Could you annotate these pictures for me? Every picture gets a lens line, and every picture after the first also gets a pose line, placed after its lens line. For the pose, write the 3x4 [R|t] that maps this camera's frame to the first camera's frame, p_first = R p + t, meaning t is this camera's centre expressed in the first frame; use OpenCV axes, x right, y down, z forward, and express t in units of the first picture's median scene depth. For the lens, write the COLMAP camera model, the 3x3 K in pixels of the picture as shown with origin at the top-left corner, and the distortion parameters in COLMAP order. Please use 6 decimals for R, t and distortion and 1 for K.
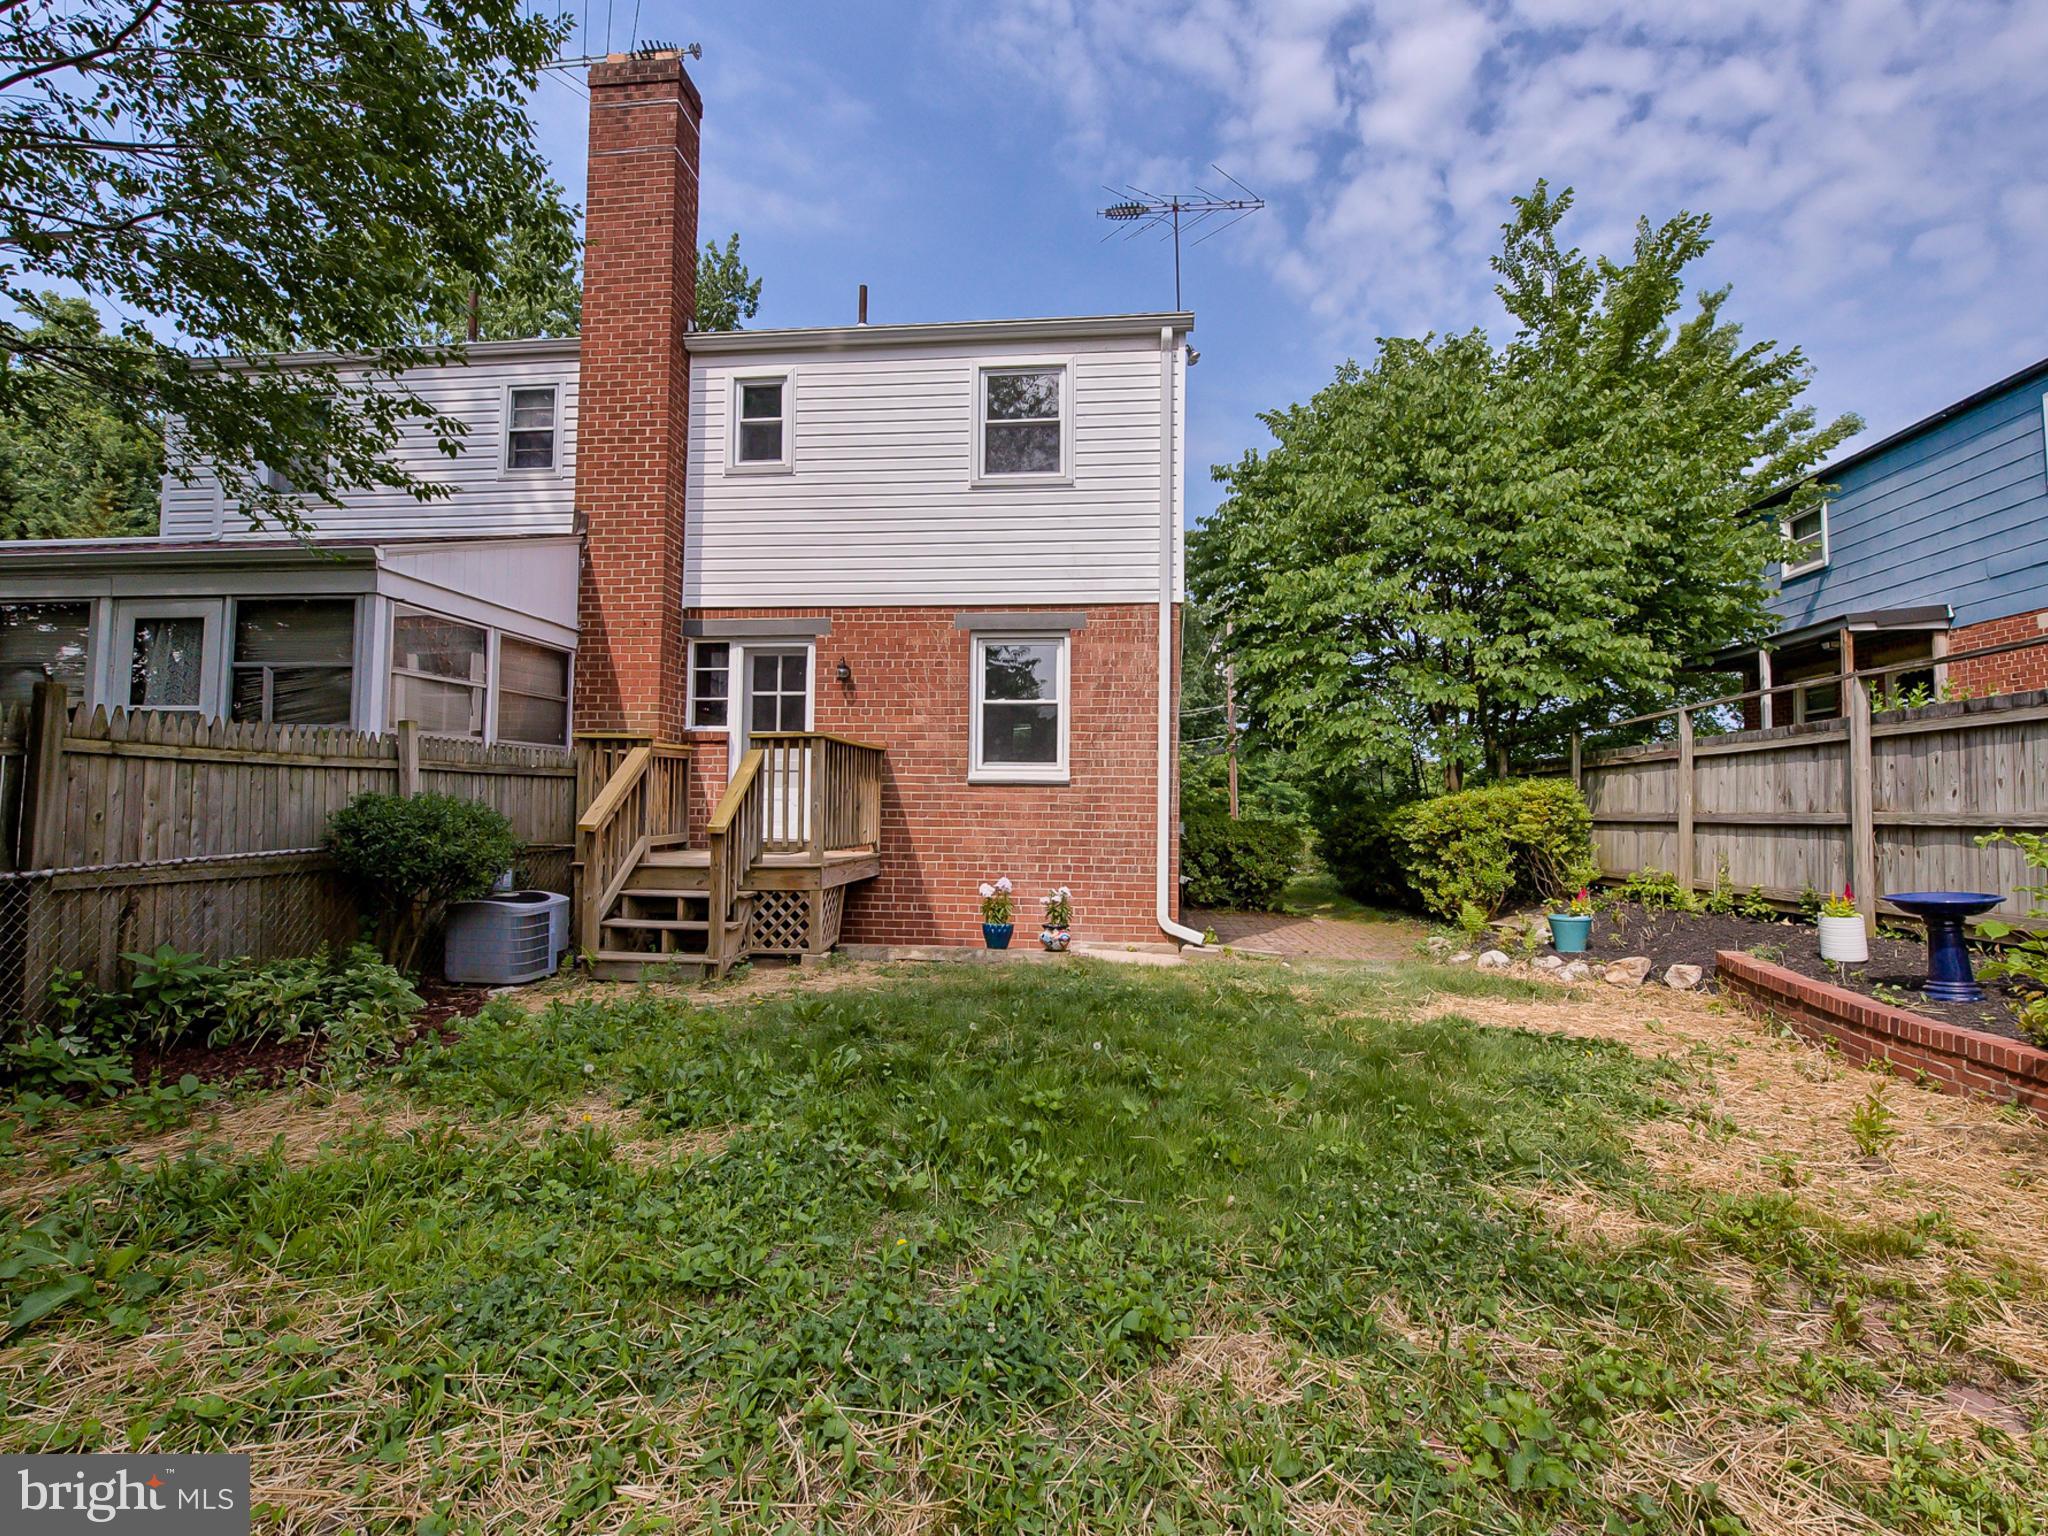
lens RADIAL K [[996.1, 0, 1035.1], [0, 996.1, 759.0], [0, 0, 1]] dist [0.004647, -0.001341]
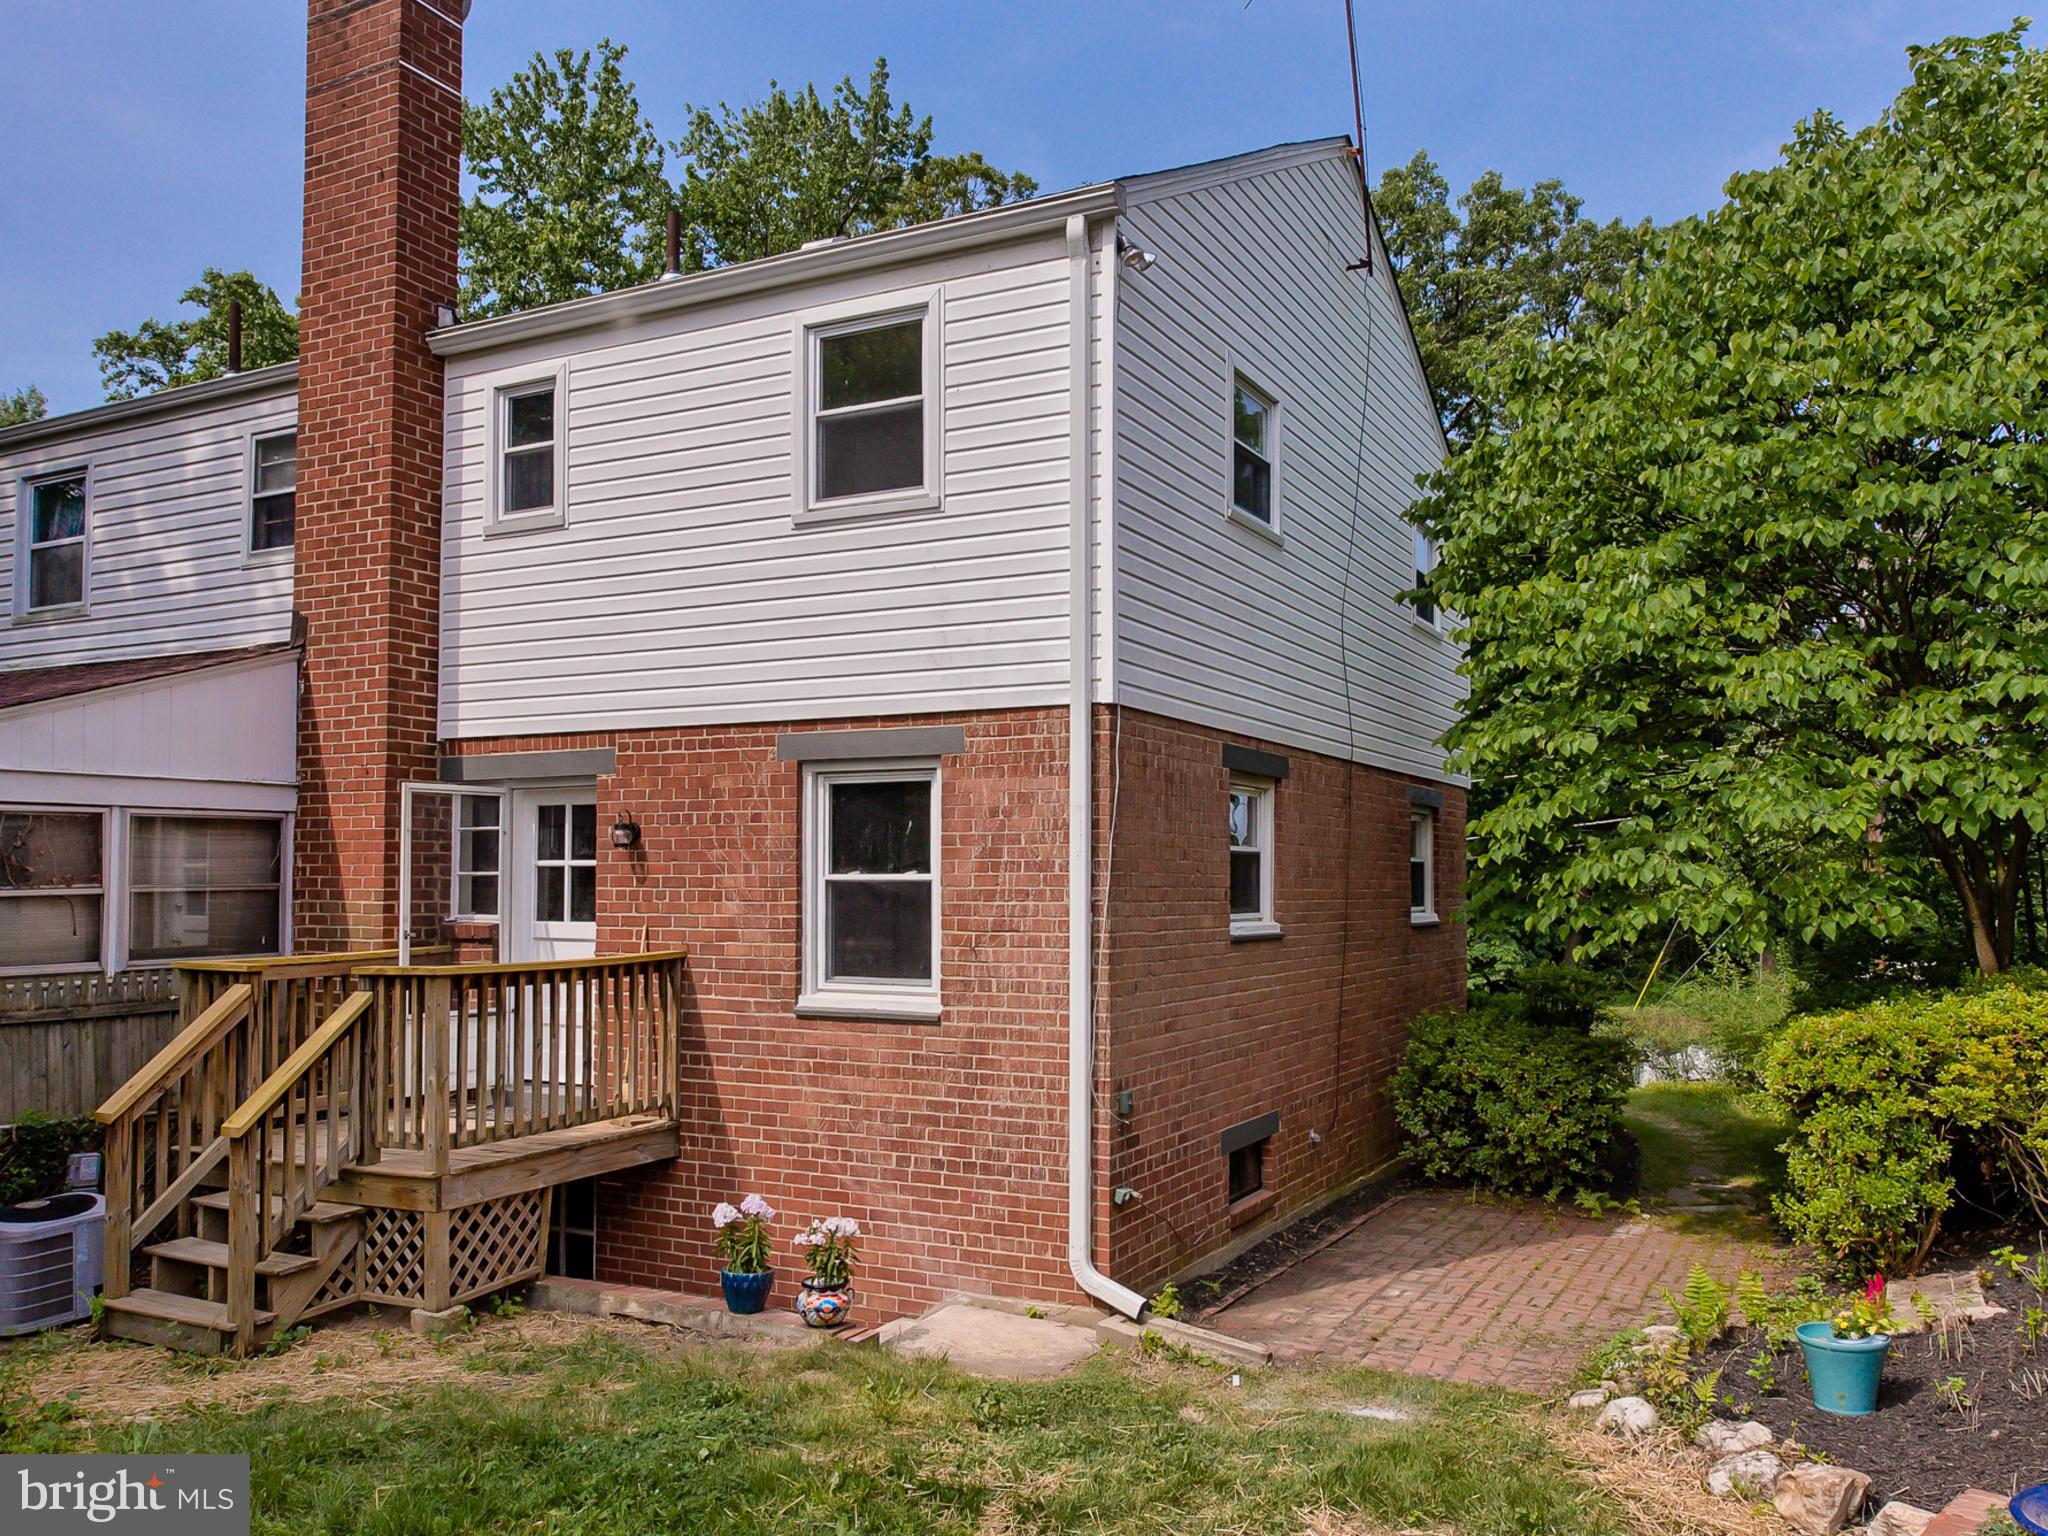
lens RADIAL K [[1617.1, 0, 1003.5], [0, 1617.1, 831.4], [0, 0, 1]] dist [-0.006897, 0.005729]
pose [[0.931080, -0.022277, -0.364134, 0.412800], [0.027363, 0.999587, 0.008813, -0.092377], [0.363787, -0.018169, 0.931305, 0.125926]]
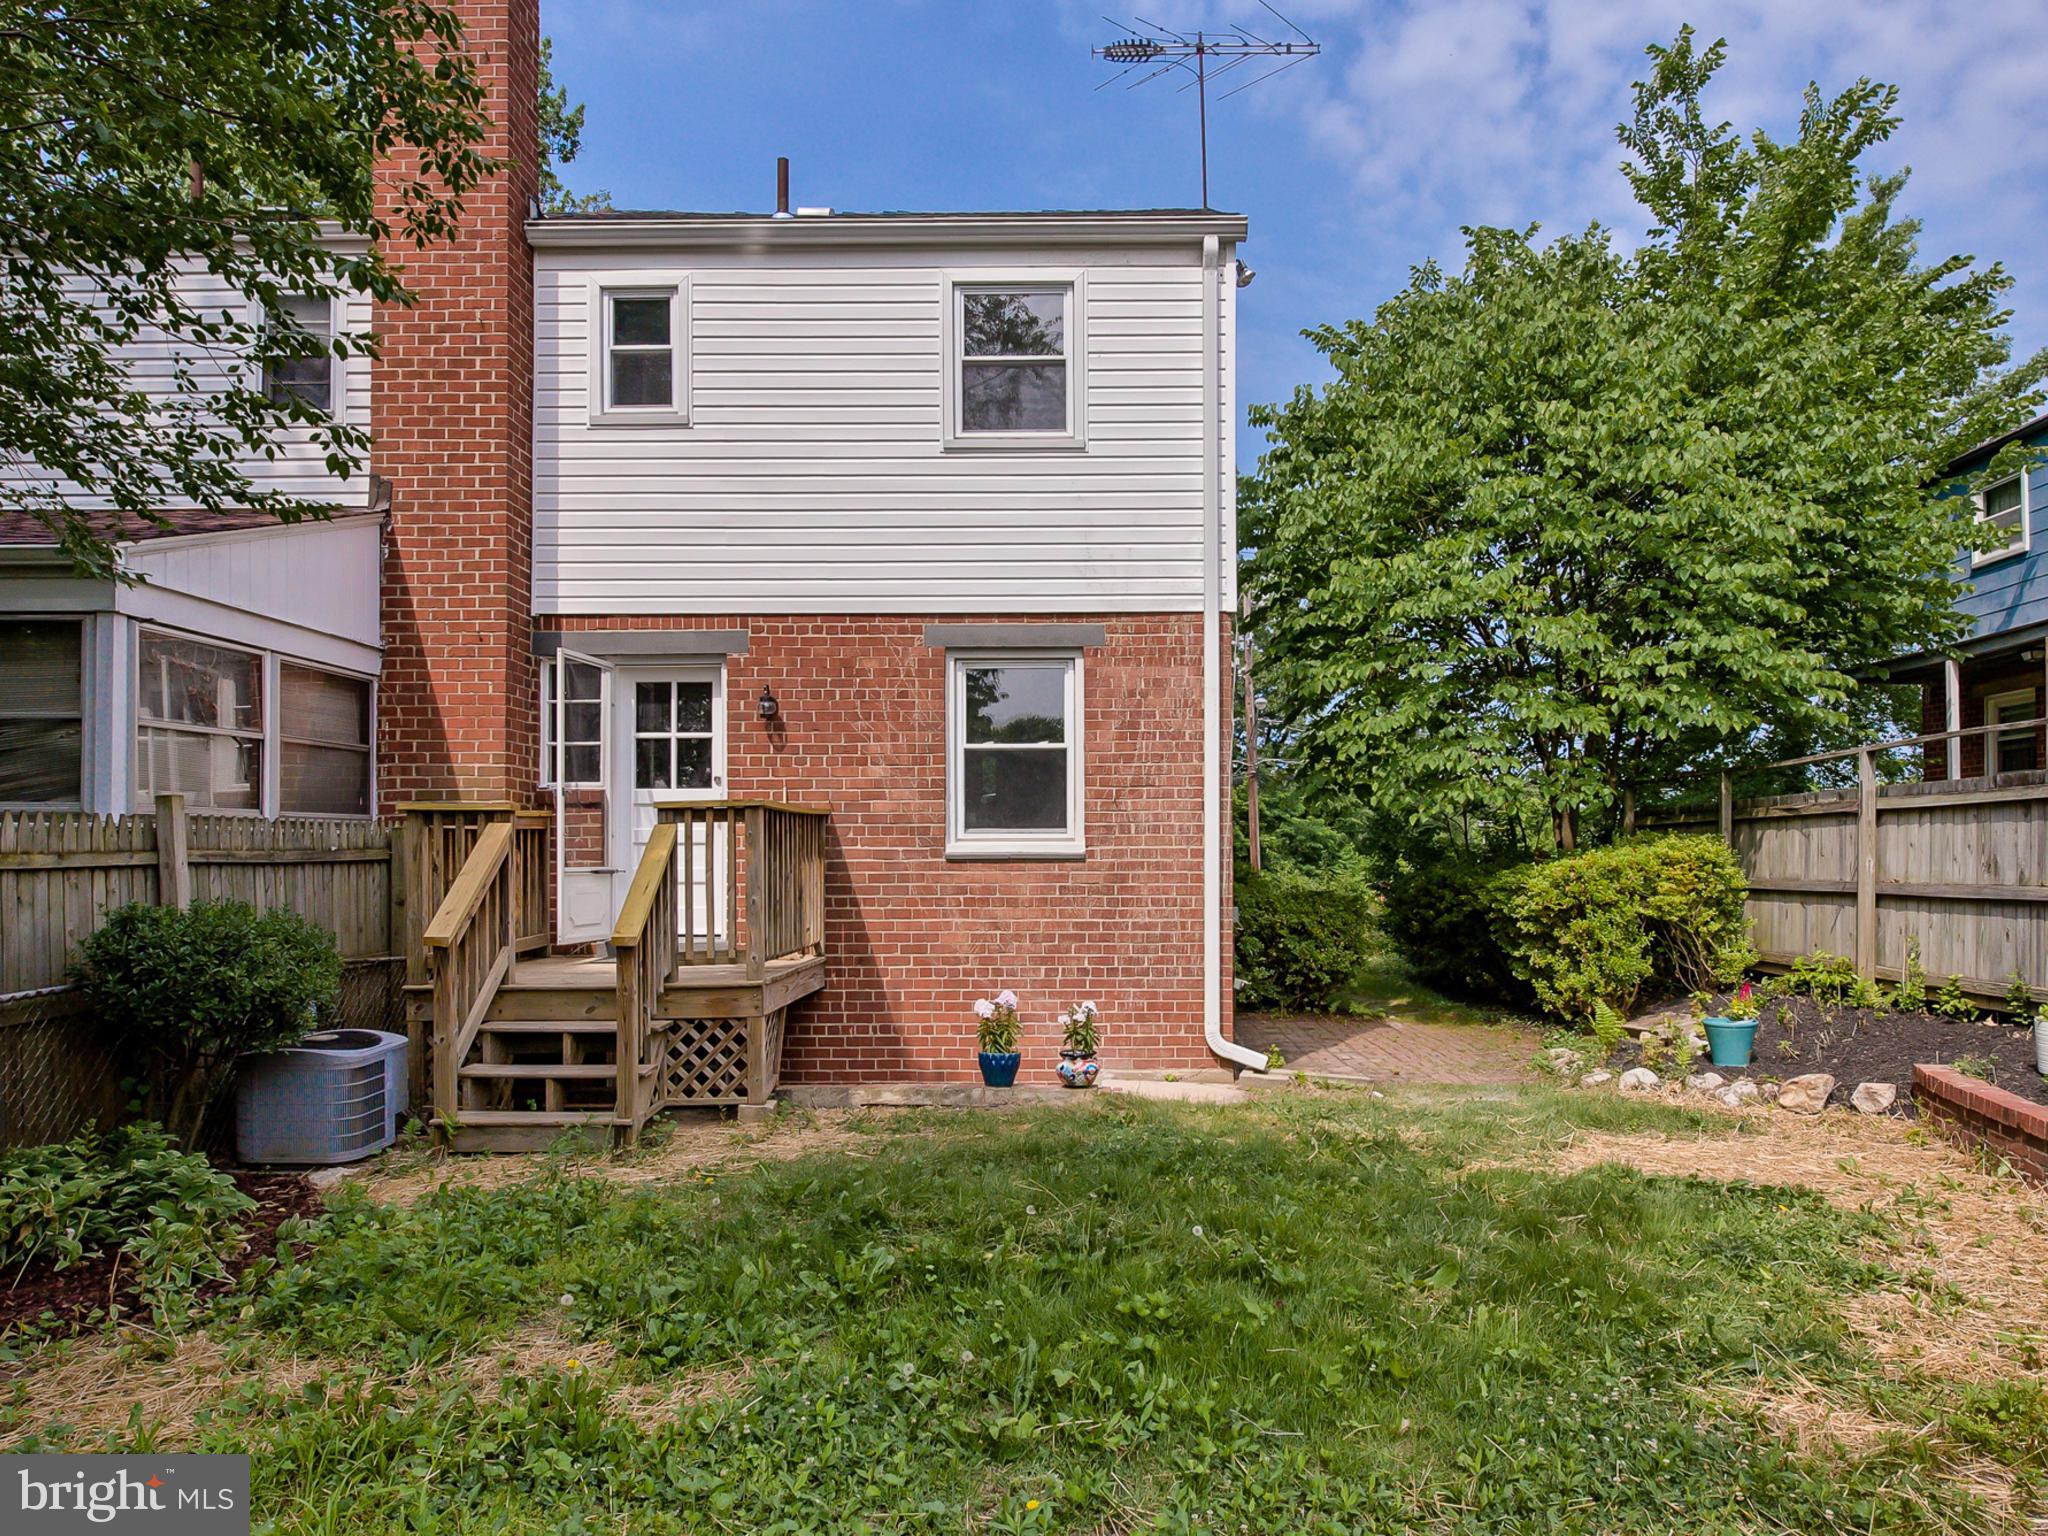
lens RADIAL K [[1402.0, 0, 1109.4], [0, 1402.0, 833.5], [0, 0, 1]] dist [-0.000445, 0.003310]
pose [[0.994760, -0.013140, 0.101394, -0.051925], [0.009761, 0.999383, 0.033749, -0.027559], [-0.101775, -0.032583, 0.994274, -0.033636]]
